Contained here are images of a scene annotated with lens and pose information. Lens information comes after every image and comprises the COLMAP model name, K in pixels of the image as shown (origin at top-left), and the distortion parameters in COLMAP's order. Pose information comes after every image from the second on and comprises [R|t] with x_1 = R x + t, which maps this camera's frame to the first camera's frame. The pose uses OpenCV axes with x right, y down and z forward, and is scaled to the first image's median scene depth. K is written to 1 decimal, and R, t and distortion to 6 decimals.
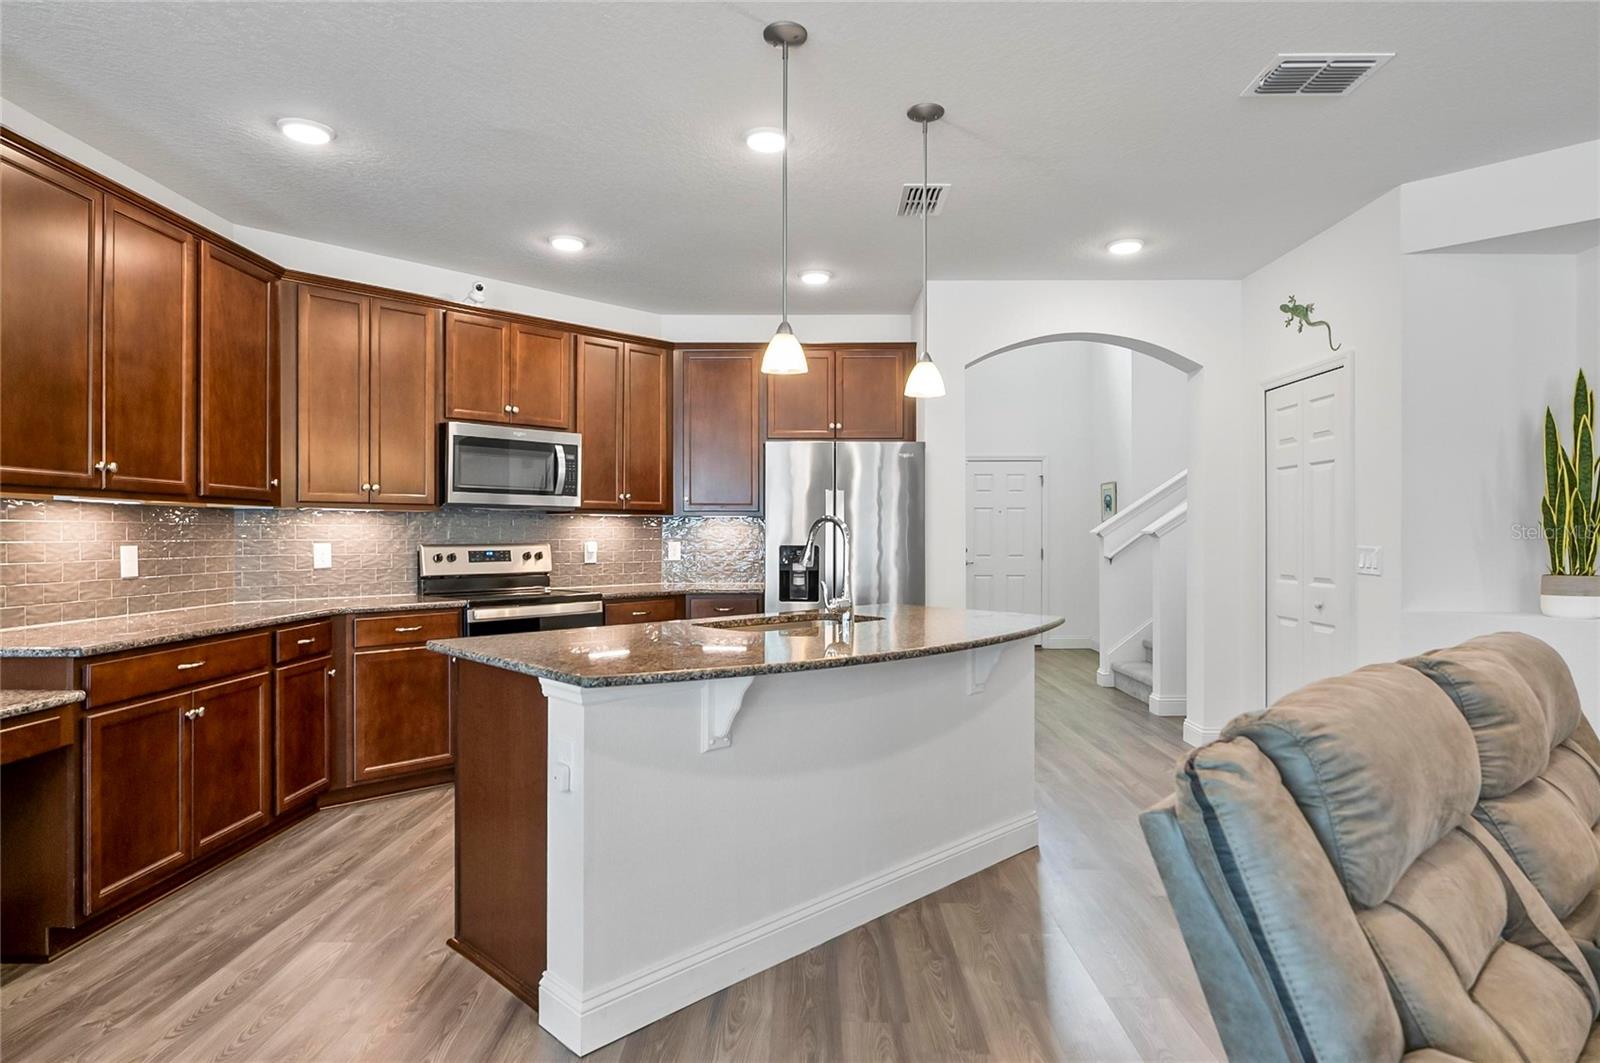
lens RADIAL K [[879.9, 0, 800.0], [0, 879.9, 531.5], [0, 0, 1]] dist [-0.002306, -0.001505]
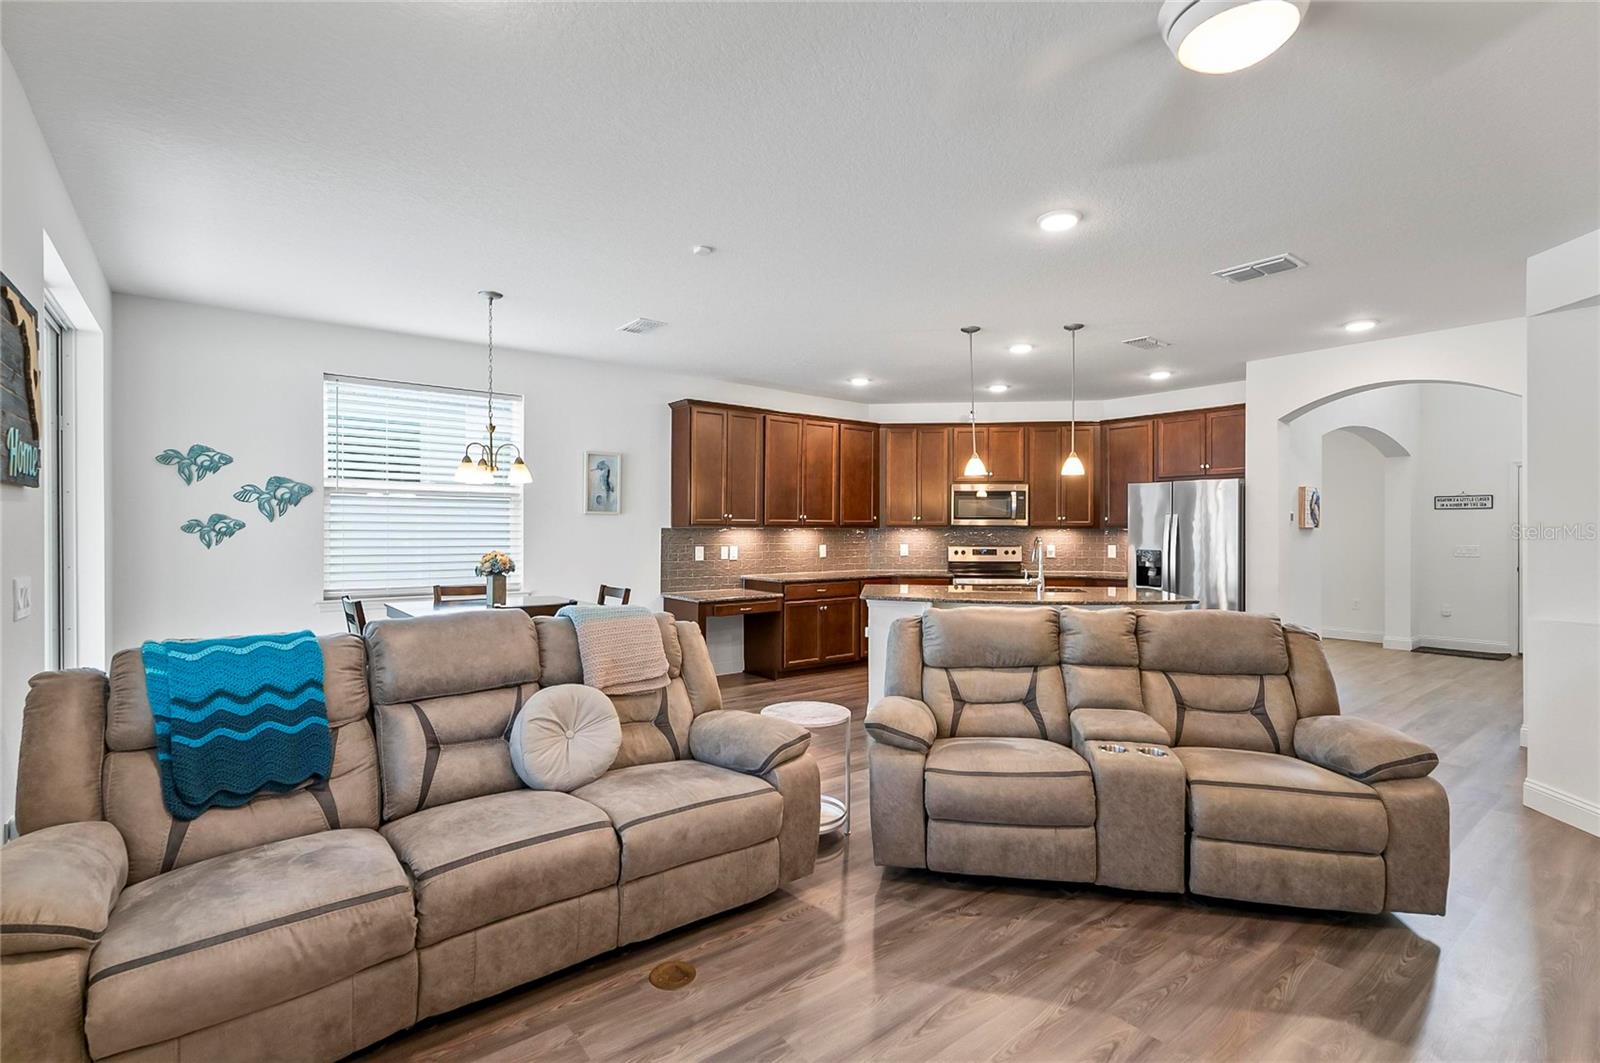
lens RADIAL K [[740.2, 0, 804.2], [0, 740.2, 526.7], [0, 0, 1]] dist [0.001924, 0.000842]
pose [[0.629106, -0.000899, -0.777319, 0.706891], [0.001351, 0.999999, -0.000063, -0.029563], [0.777319, -0.001011, 0.629106, -0.323177]]
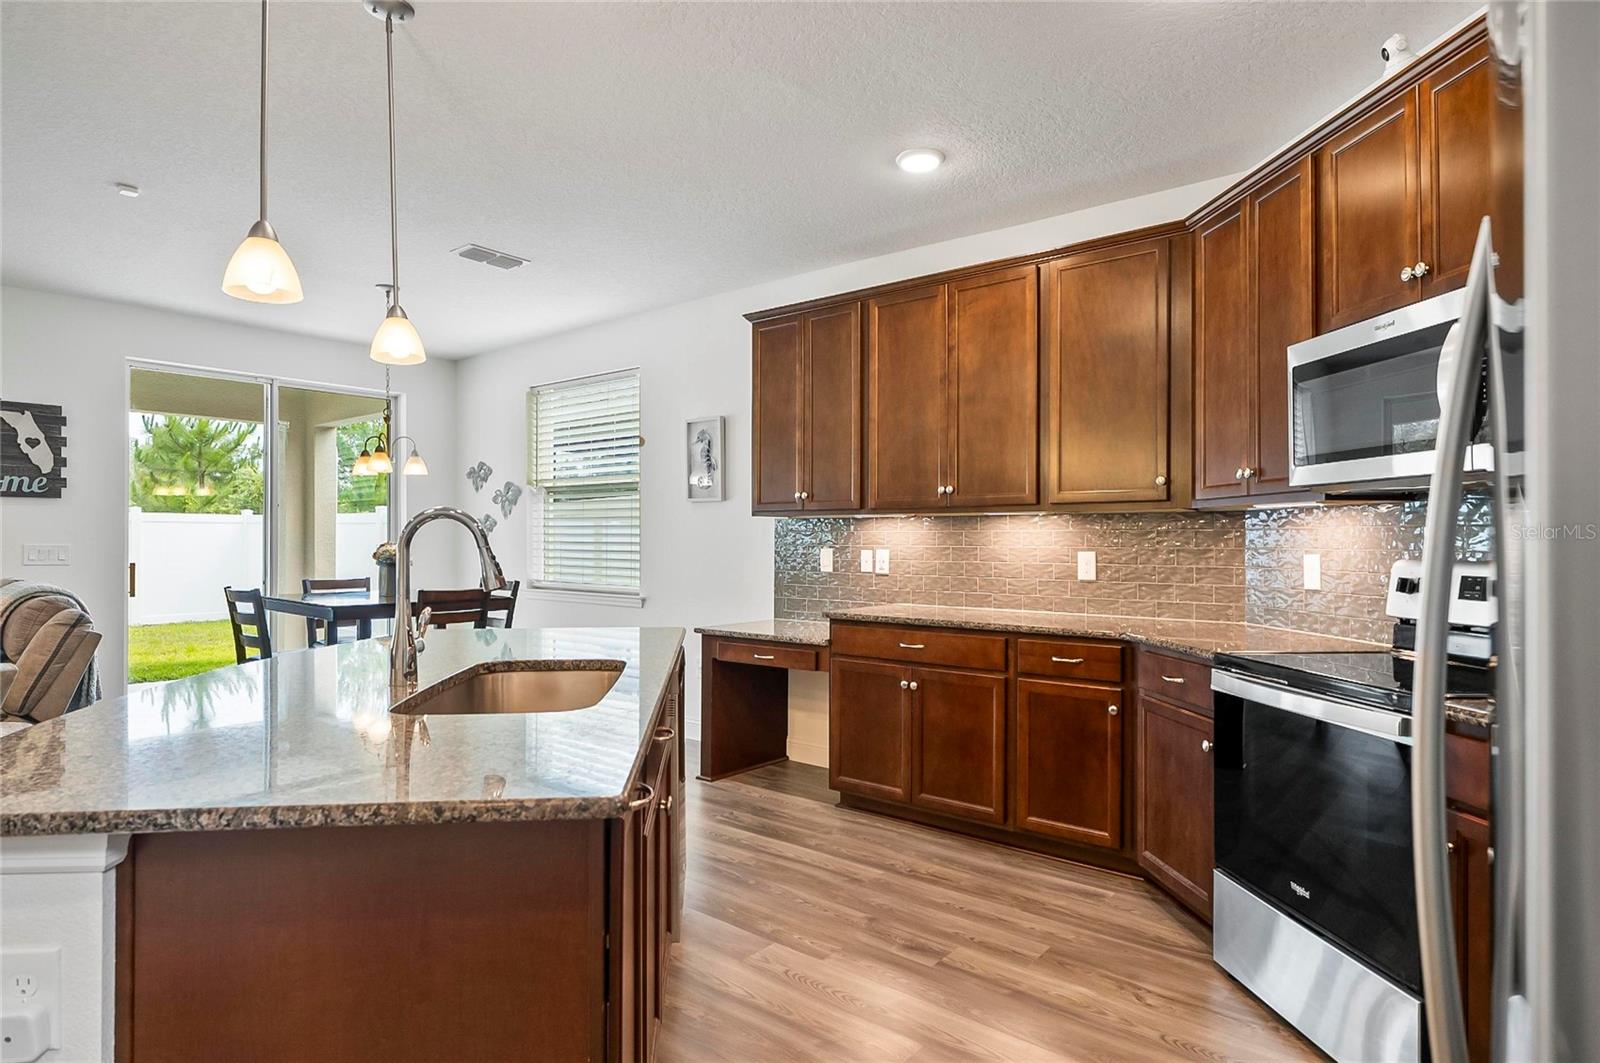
lens RADIAL K [[880.3, 0, 808.6], [0, 880.3, 534.5], [0, 0, 1]] dist [-0.004152, 0.000784]
pose [[-0.624437, -0.008173, -0.781032, 0.253132], [0.000522, 0.999941, -0.010880, 0.005218], [0.781075, -0.007201, -0.624396, 1.130288]]
